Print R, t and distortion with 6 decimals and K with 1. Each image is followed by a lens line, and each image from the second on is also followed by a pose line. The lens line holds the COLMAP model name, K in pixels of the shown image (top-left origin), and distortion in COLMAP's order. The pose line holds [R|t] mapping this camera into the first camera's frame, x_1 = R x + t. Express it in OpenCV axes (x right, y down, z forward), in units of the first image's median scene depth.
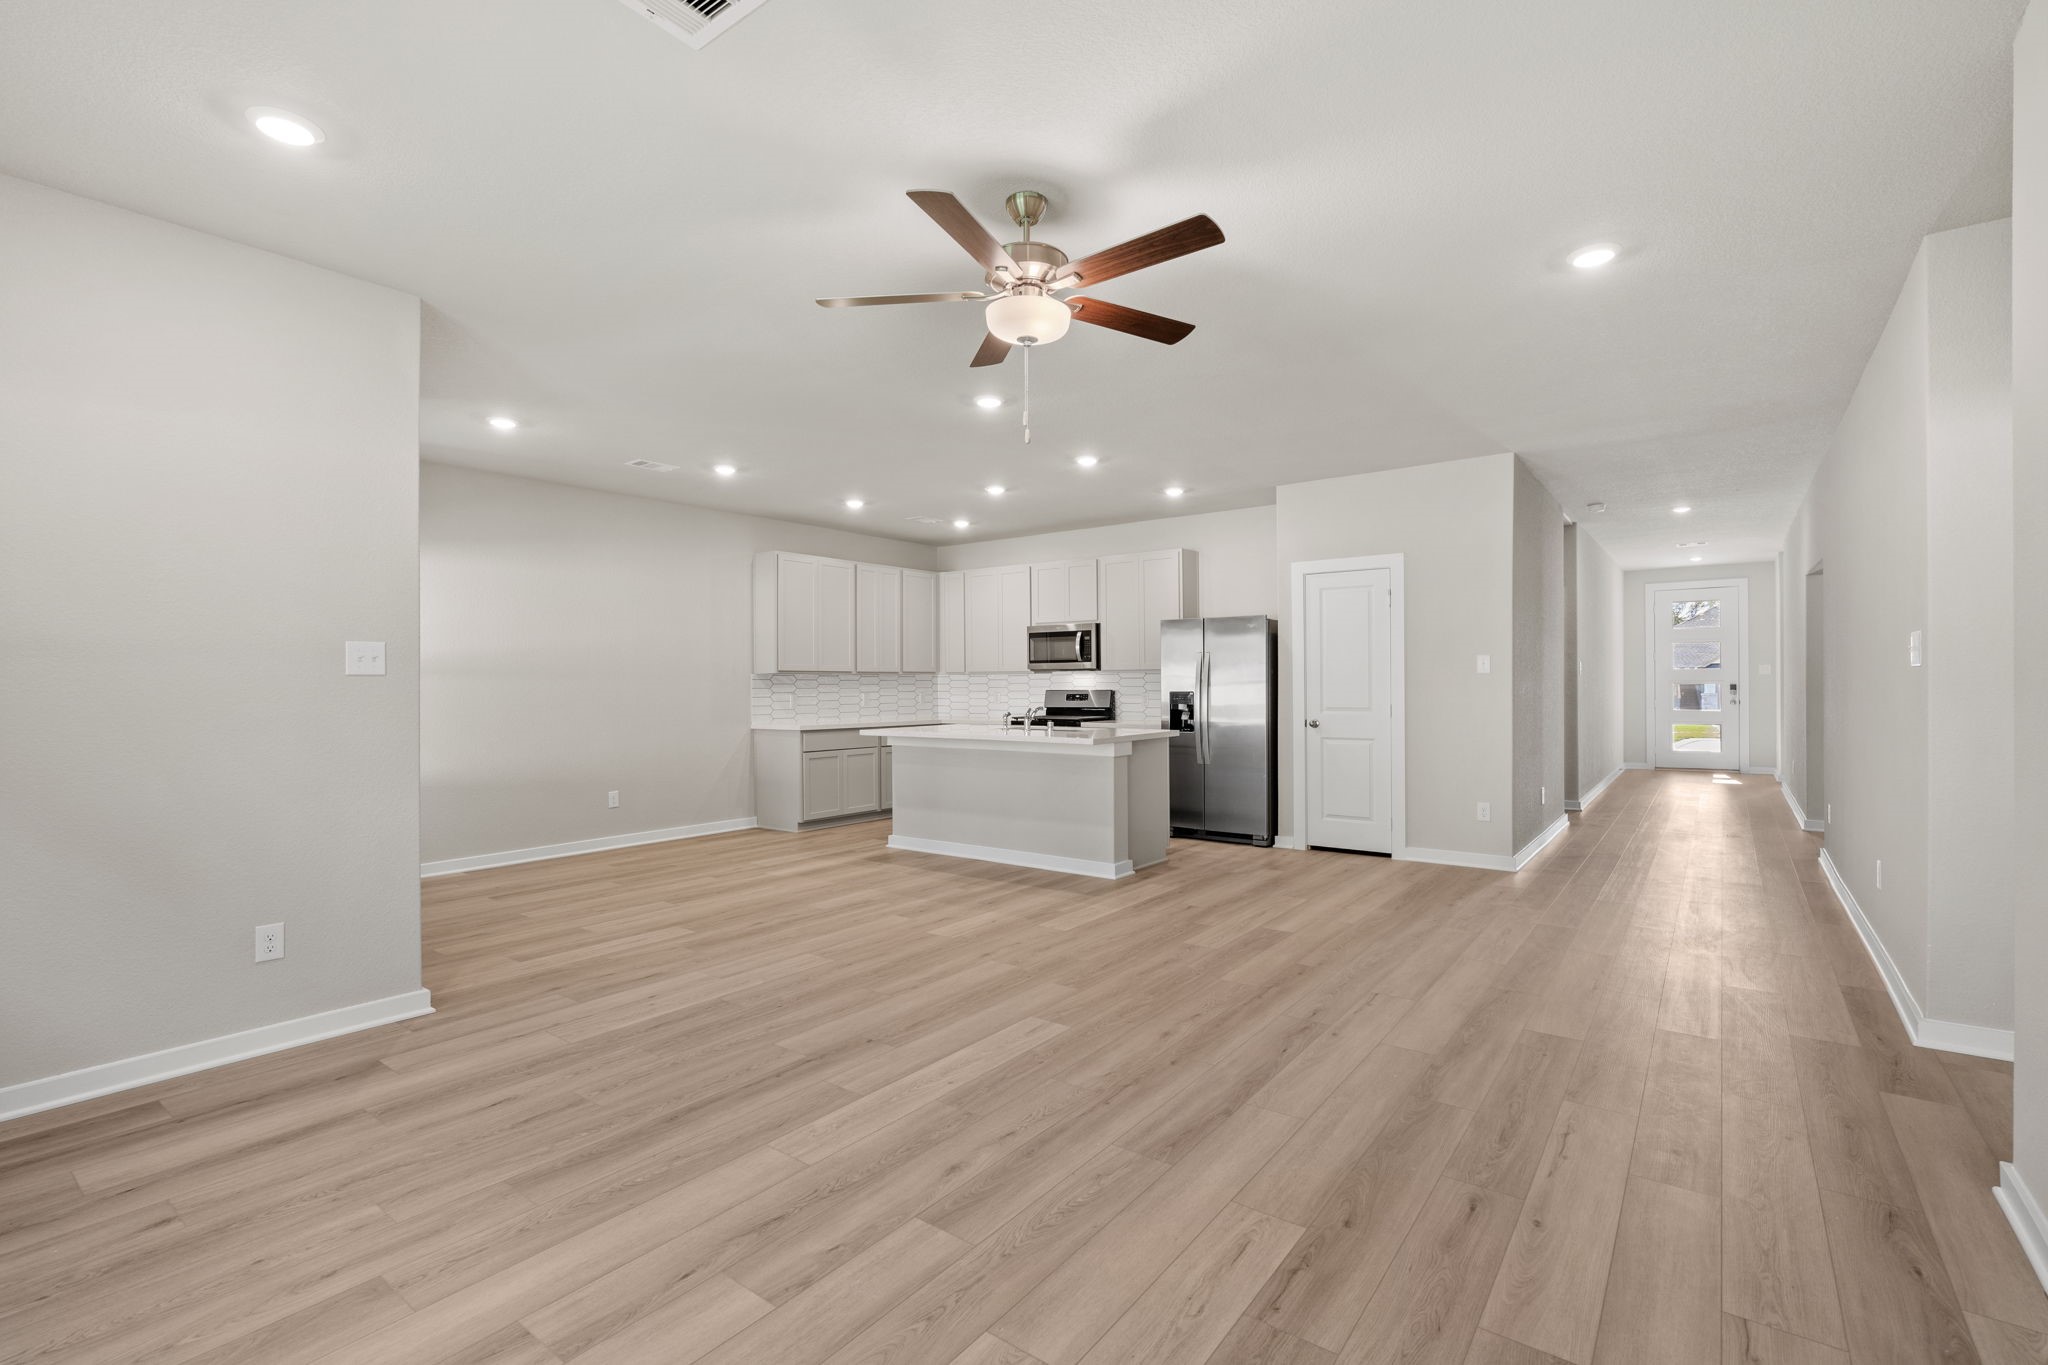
lens RADIAL K [[931.0, 0, 1024.0], [0, 931.0, 682.5], [0, 0, 1]] dist [-0.001103, 0.000090]
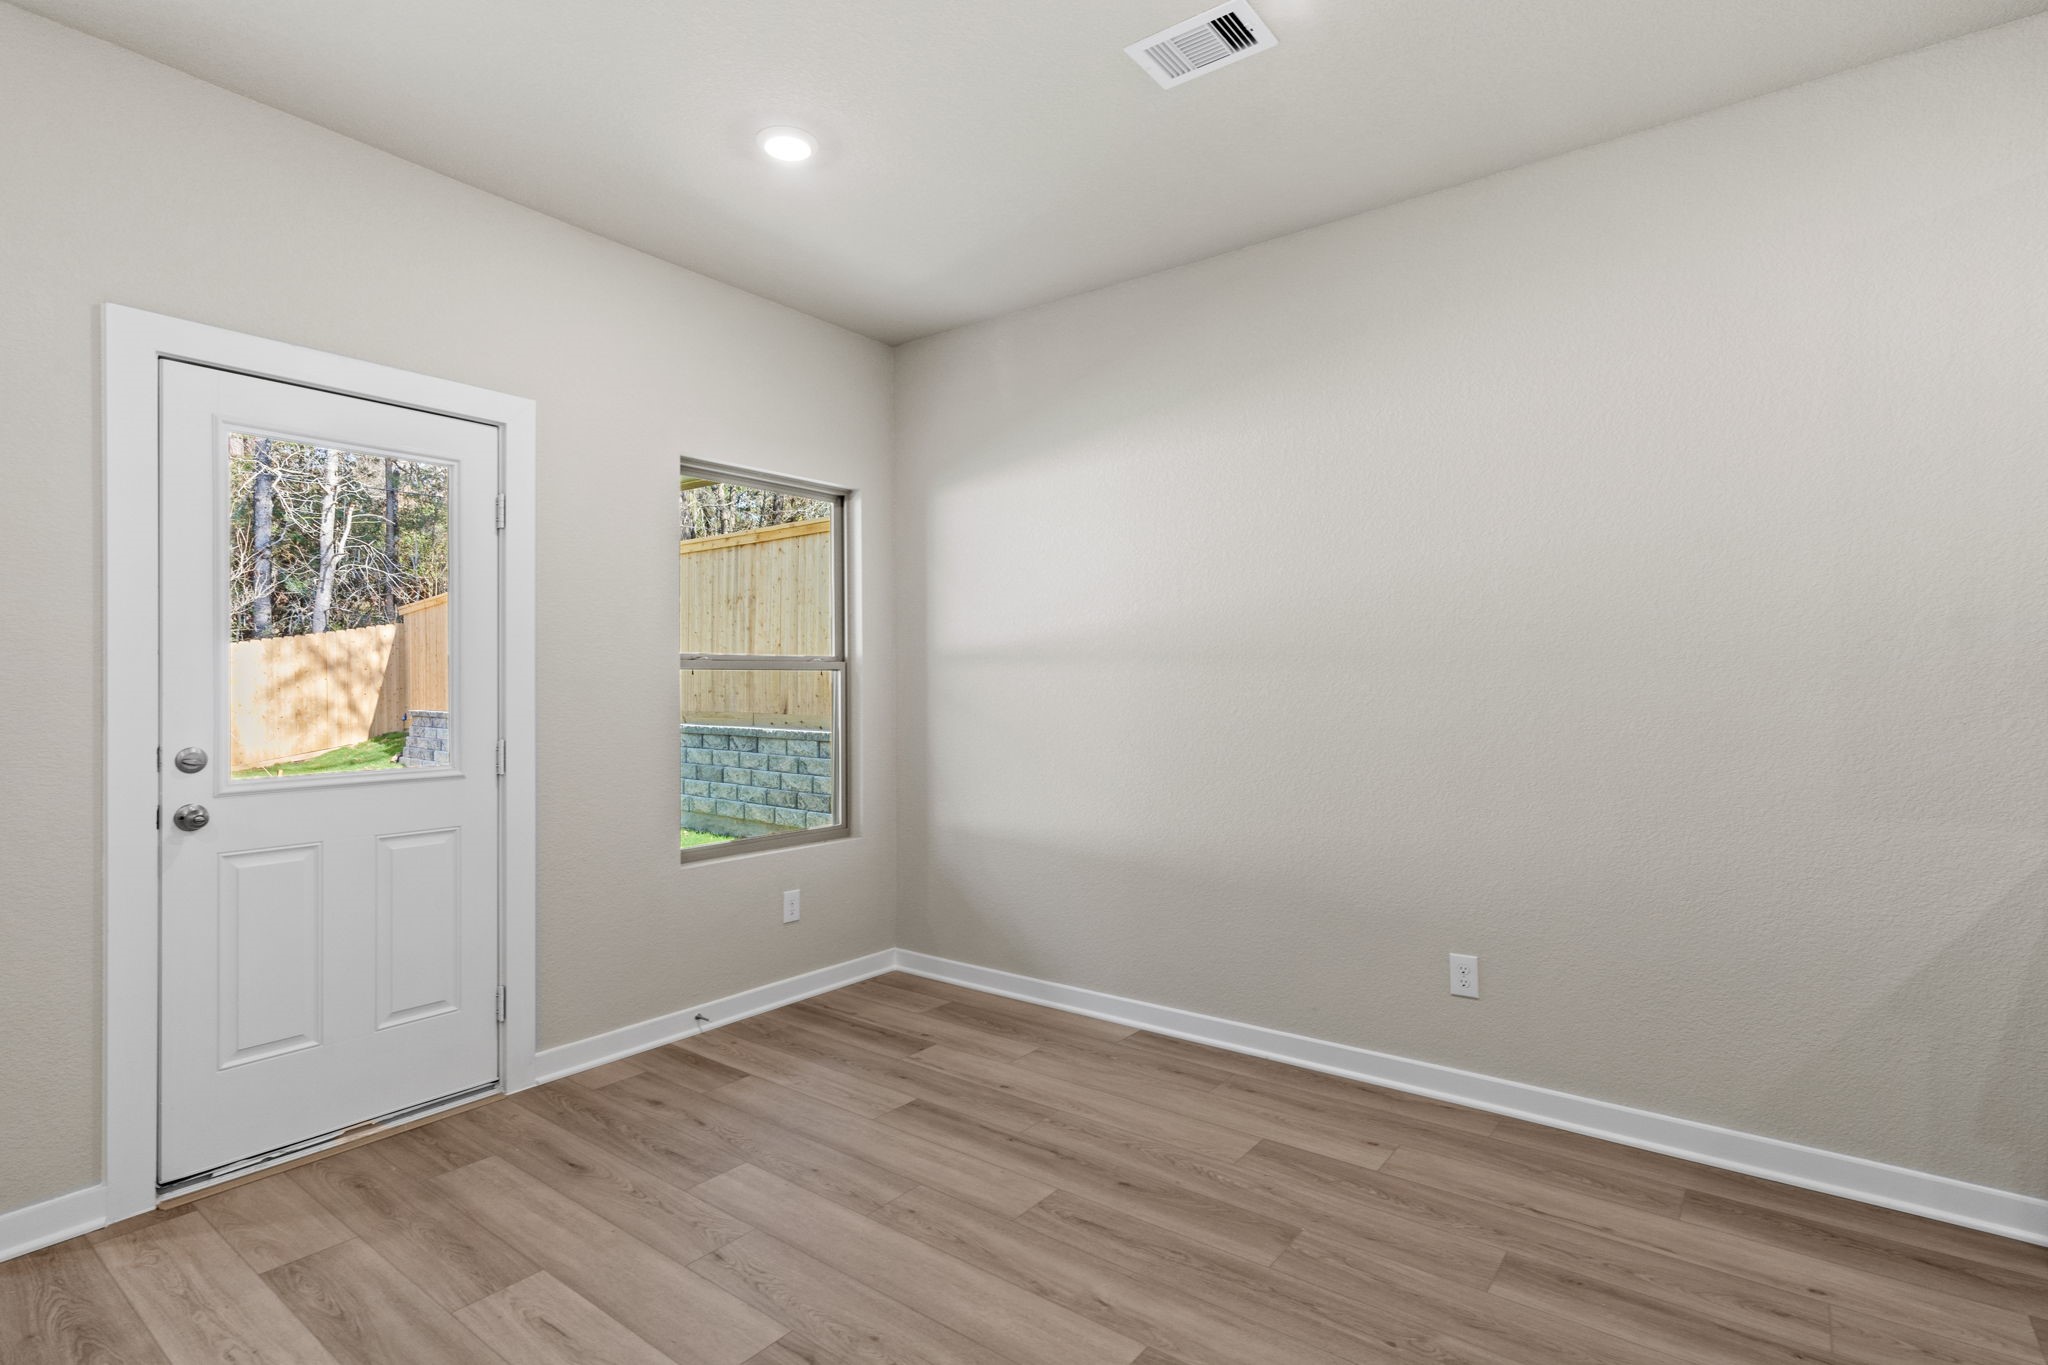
lens RADIAL K [[1005.6, 0, 1024.0], [0, 1005.6, 682.5], [0, 0, 1]] dist [0.001795, 0.000420]
pose [[-0.009679, 0.005919, -0.999936, -0.034659], [0.001158, 0.999982, 0.005908, -0.001345], [0.999952, -0.001101, -0.009686, 1.317760]]
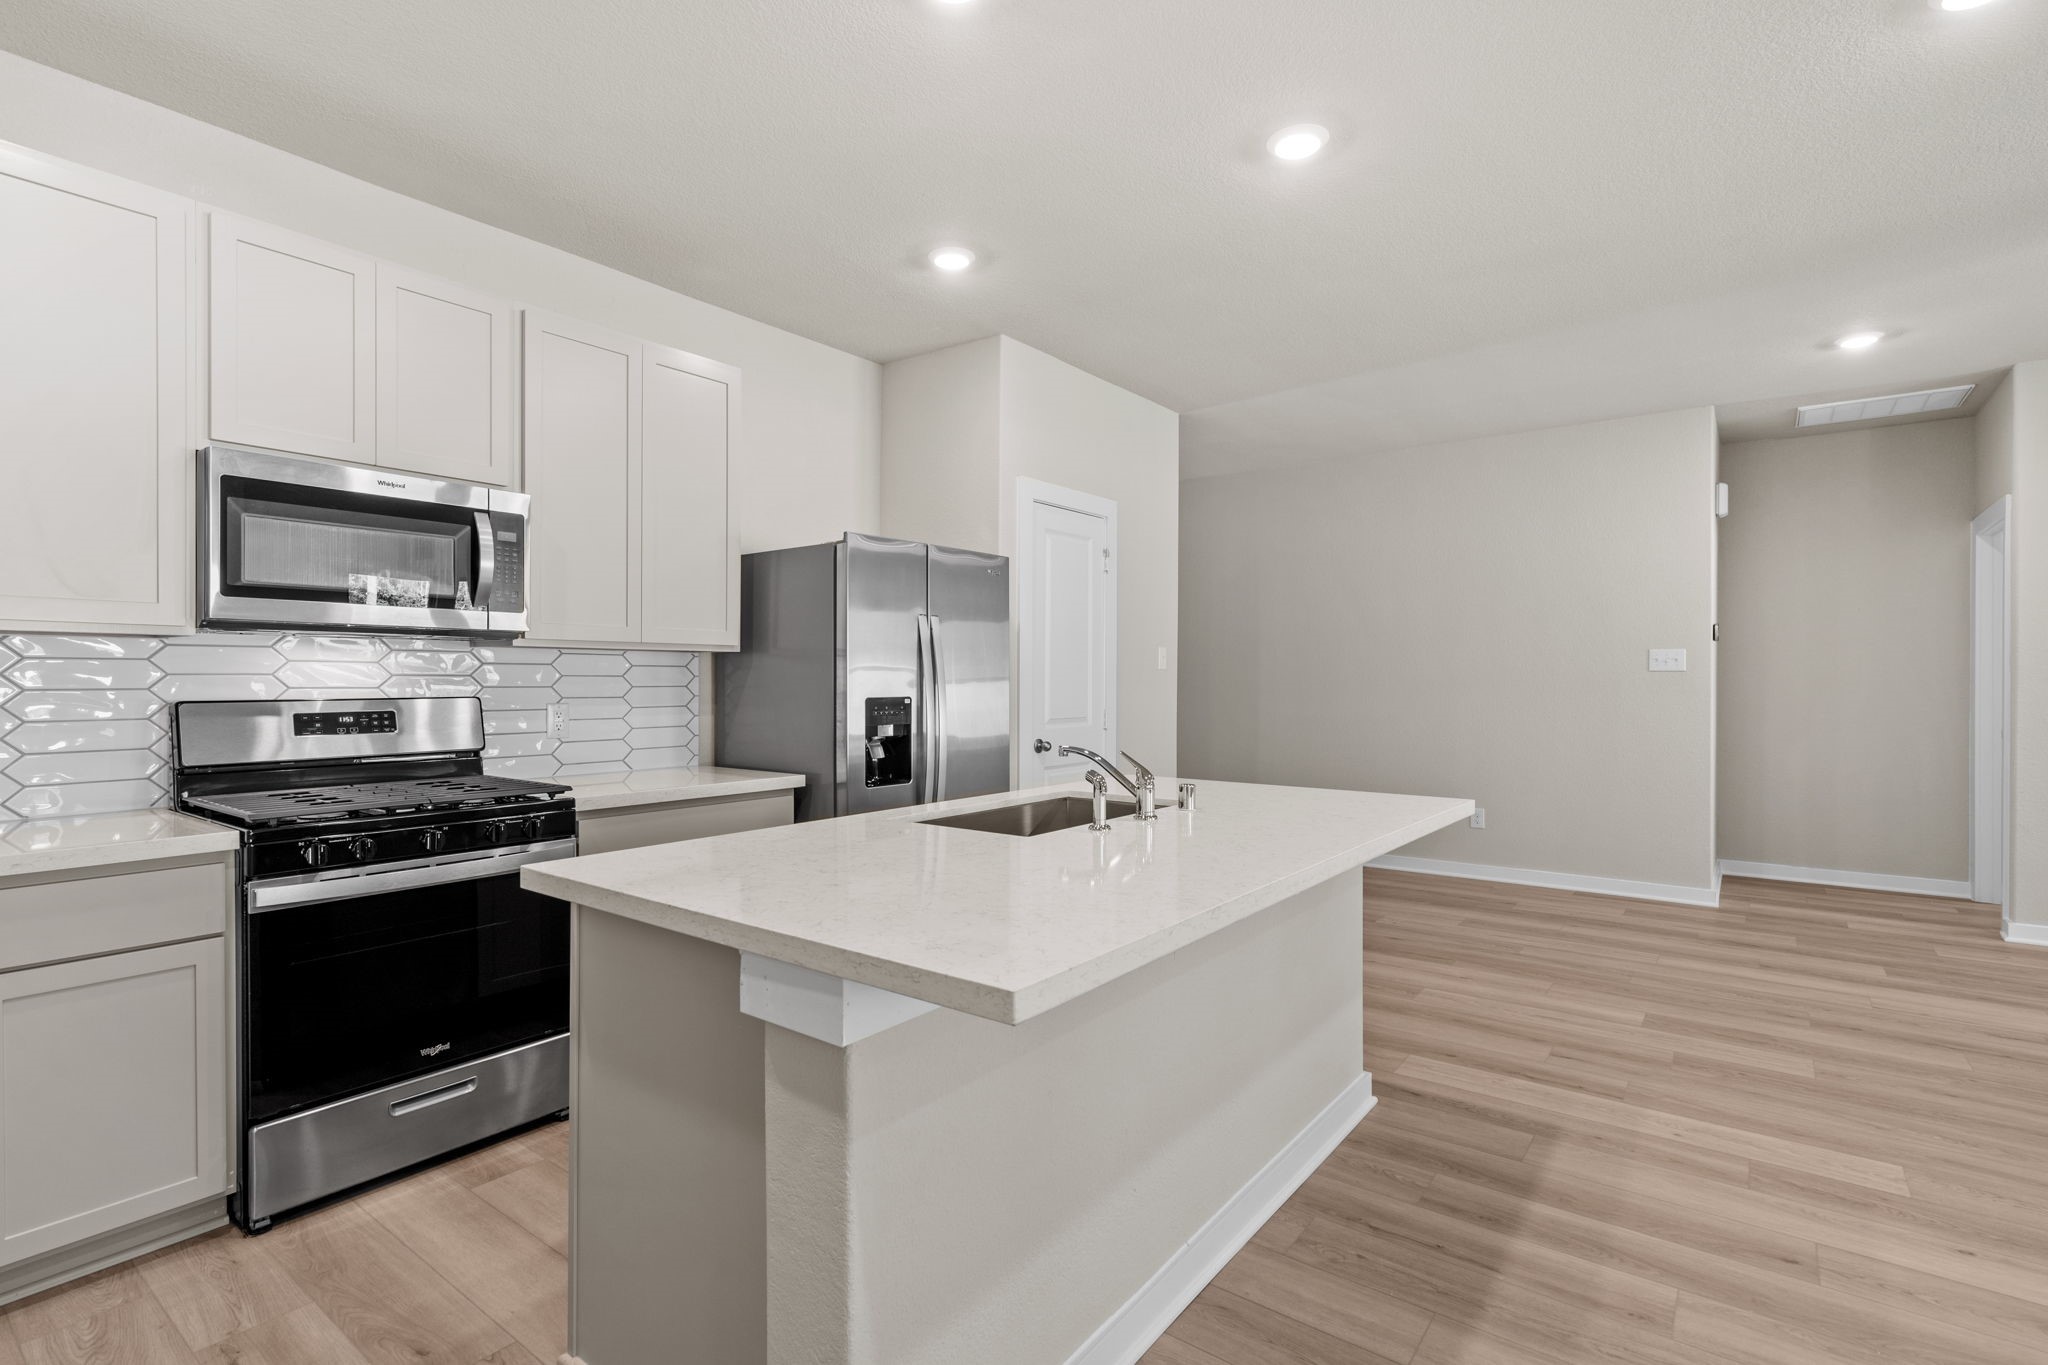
lens RADIAL K [[976.4, 0, 1024.0], [0, 976.4, 682.5], [0, 0, 1]] dist [-0.002181, 0.000758]
pose [[0.000102, 0.001952, 0.999998, -0.515032], [-0.002947, 0.999994, -0.001952, 0.005734], [-0.999996, -0.002946, 0.000108, 1.560902]]
